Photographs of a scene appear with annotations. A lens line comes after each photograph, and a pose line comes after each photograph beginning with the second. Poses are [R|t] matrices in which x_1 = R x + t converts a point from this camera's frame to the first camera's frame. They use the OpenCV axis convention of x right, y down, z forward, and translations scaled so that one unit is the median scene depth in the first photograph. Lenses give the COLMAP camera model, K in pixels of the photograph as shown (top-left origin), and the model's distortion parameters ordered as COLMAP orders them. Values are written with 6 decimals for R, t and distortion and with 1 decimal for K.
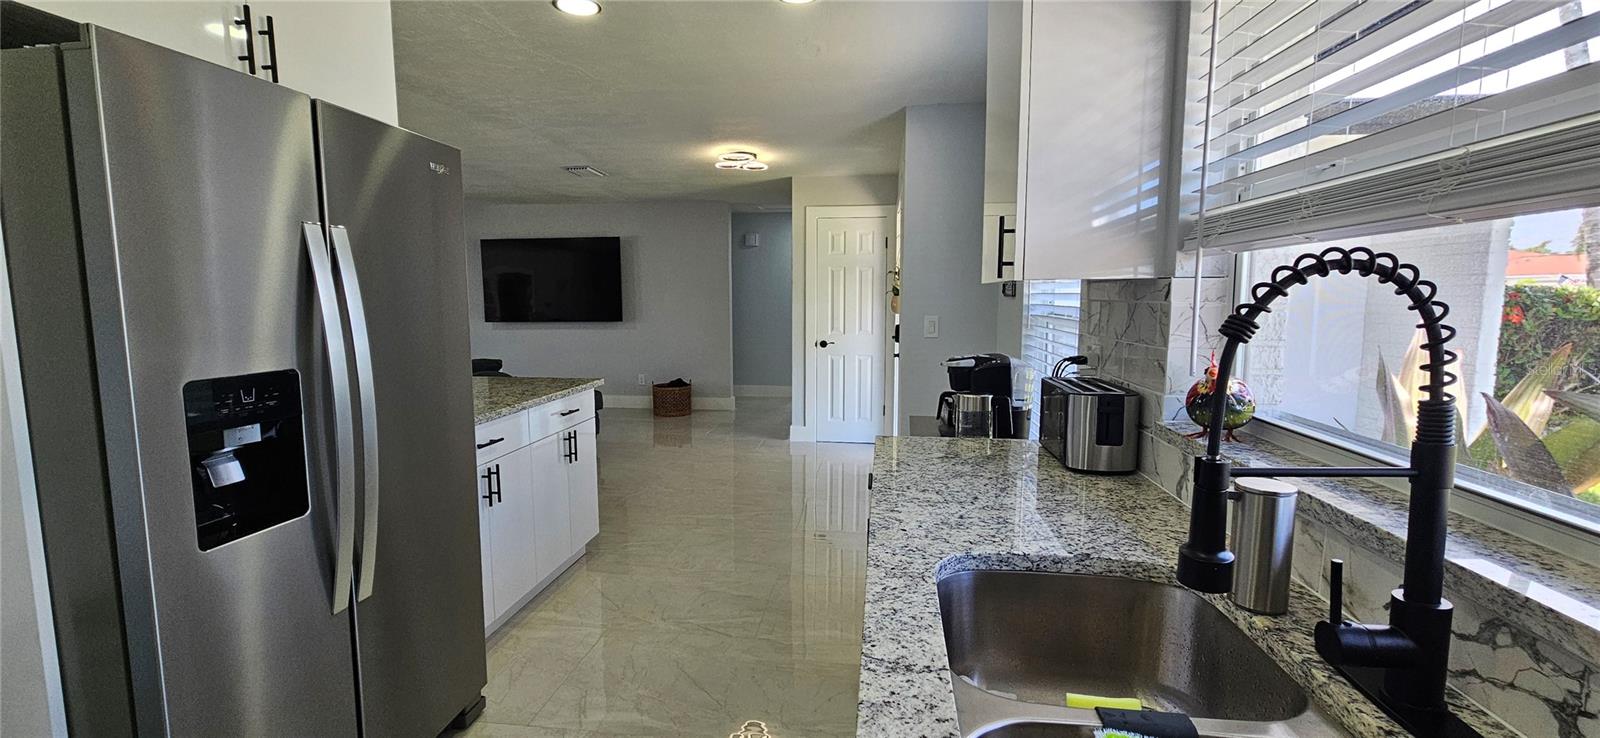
lens RADIAL K [[653.5, 0, 806.6], [0, 653.5, 368.6], [0, 0, 1]] dist [0.000042, 0.000141]
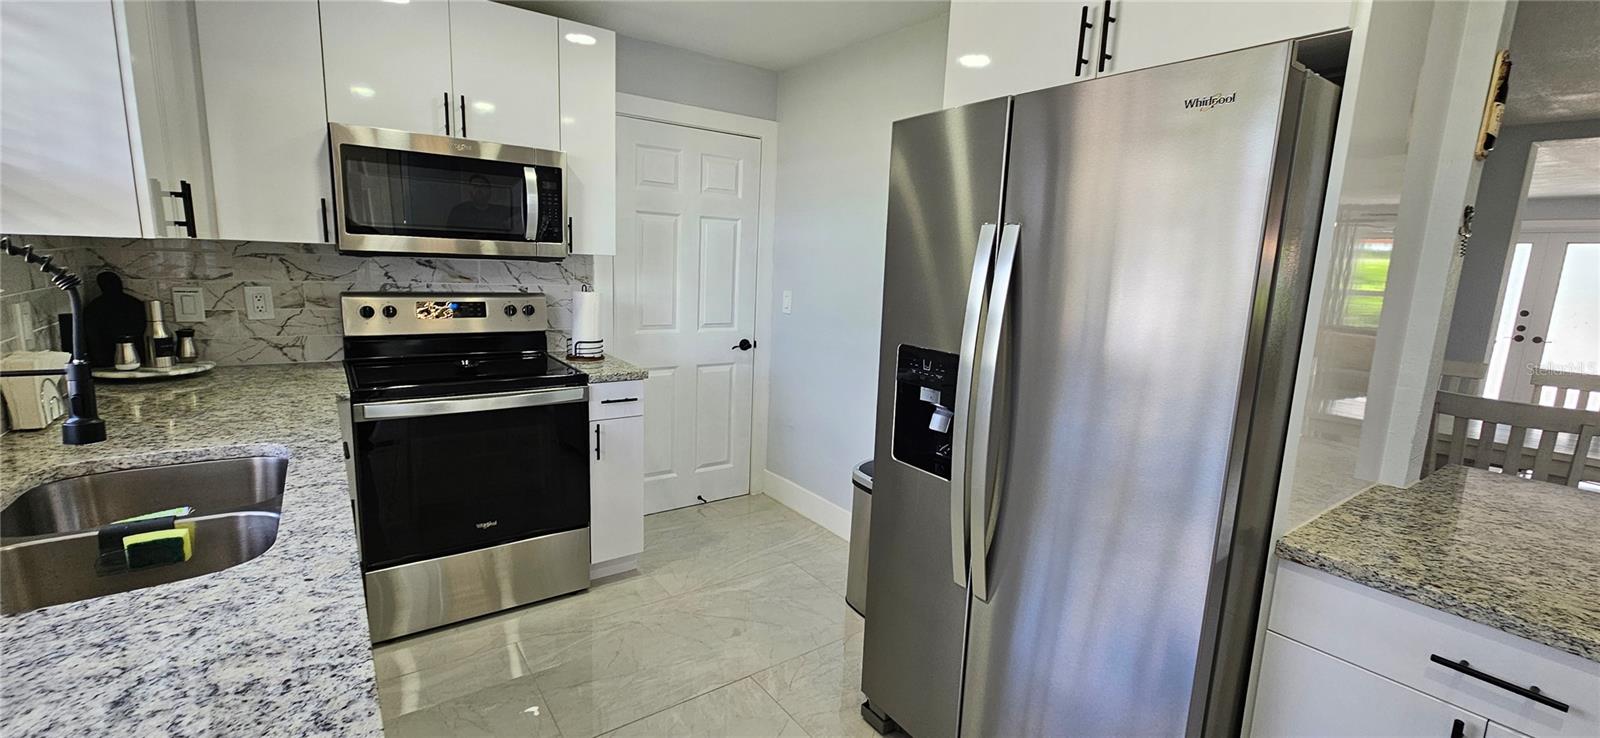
lens RADIAL K [[653.5, 0, 806.6], [0, 653.5, 368.6], [0, 0, 1]] dist [0.000042, 0.000141]
pose [[-0.726437, 0.082076, -0.682314, 0.217132], [-0.115664, 0.964078, 0.239114, -0.243433], [0.677429, 0.252620, -0.690849, 1.789192]]
